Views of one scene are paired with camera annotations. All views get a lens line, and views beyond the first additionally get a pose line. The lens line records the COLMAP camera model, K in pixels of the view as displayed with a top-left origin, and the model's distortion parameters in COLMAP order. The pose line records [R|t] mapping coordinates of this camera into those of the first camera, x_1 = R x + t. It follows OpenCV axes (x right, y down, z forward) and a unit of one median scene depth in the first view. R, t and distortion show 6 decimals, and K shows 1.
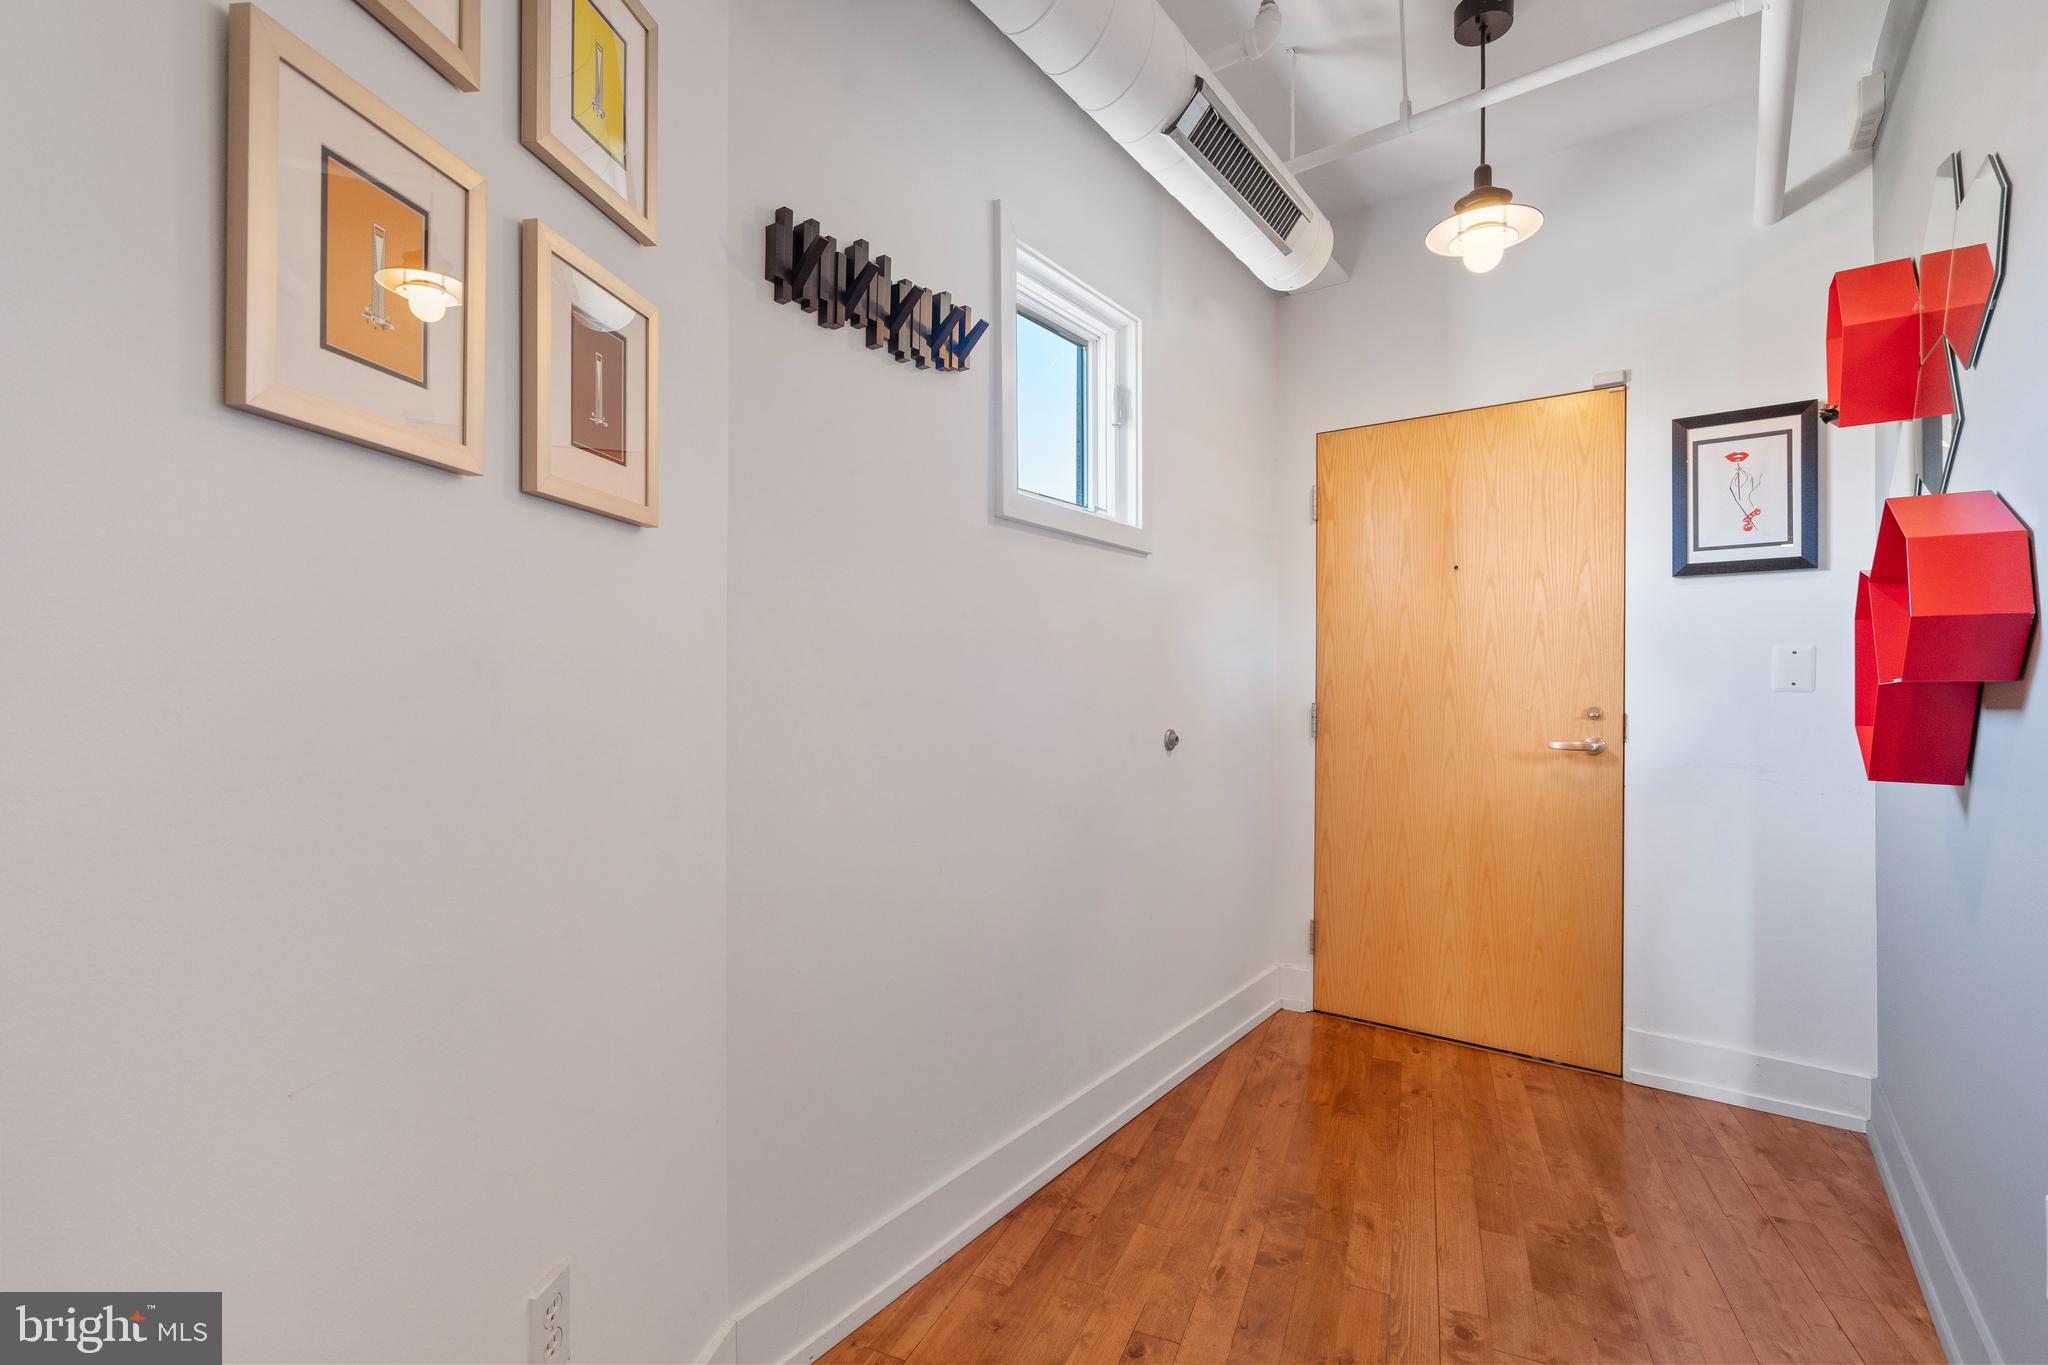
lens RADIAL K [[927.2, 0, 1025.6], [0, 927.2, 685.1], [0, 0, 1]] dist [-0.006509, 0.002842]
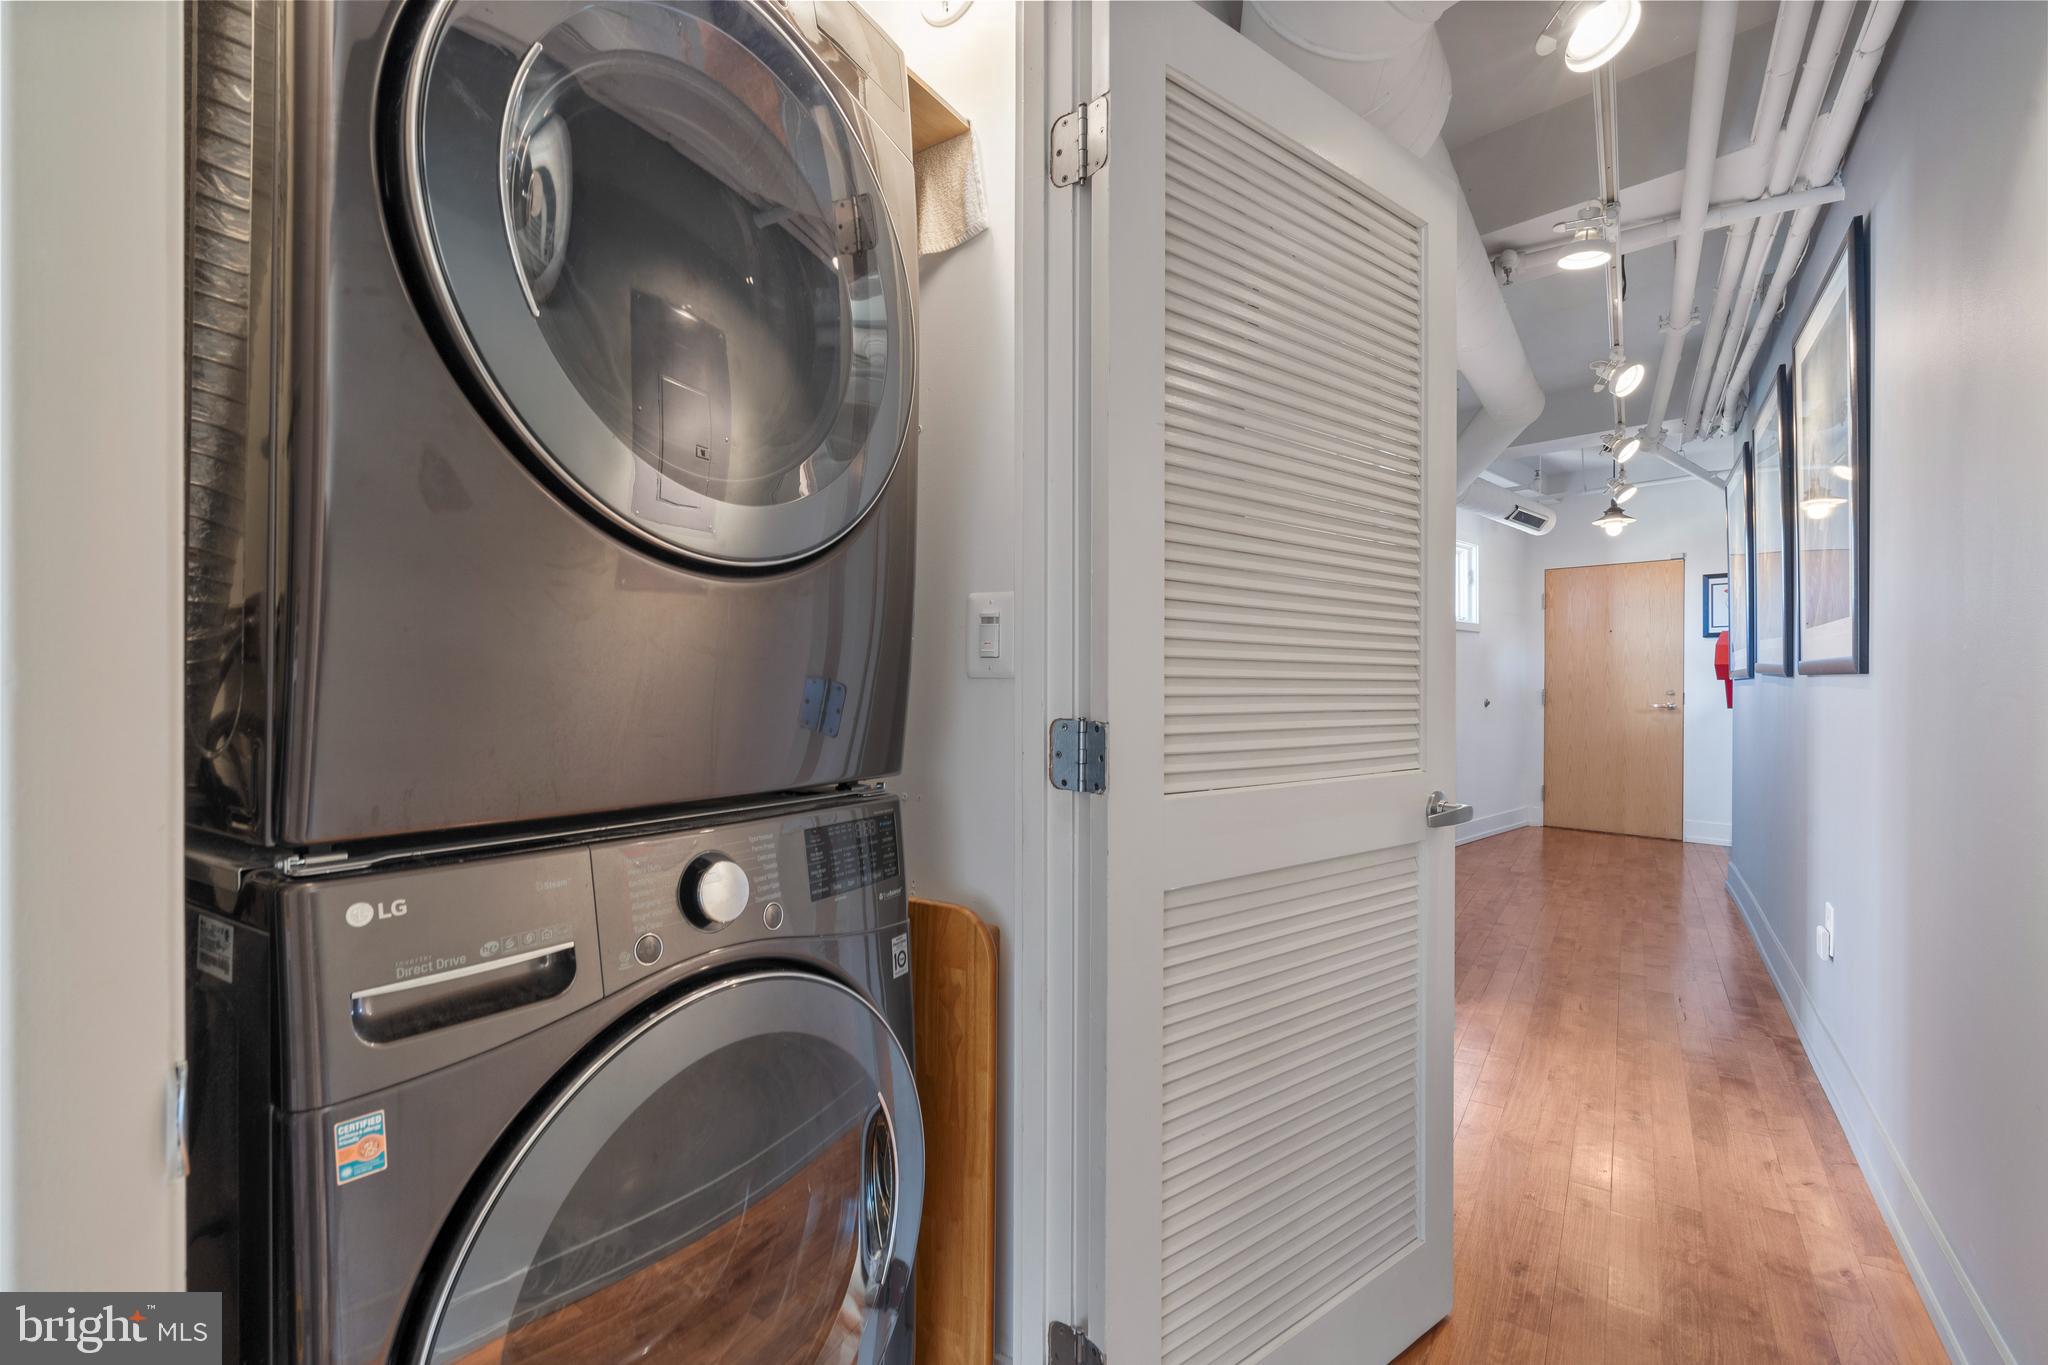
lens RADIAL K [[927.2, 0, 1021.9], [0, 927.2, 686.5], [0, 0, 1]] dist [-0.006509, 0.002842]
pose [[0.984762, -0.001535, -0.173900, -0.624257], [0.002223, 0.999990, 0.003767, 0.001004], [0.173893, -0.004096, 0.984756, -1.640916]]
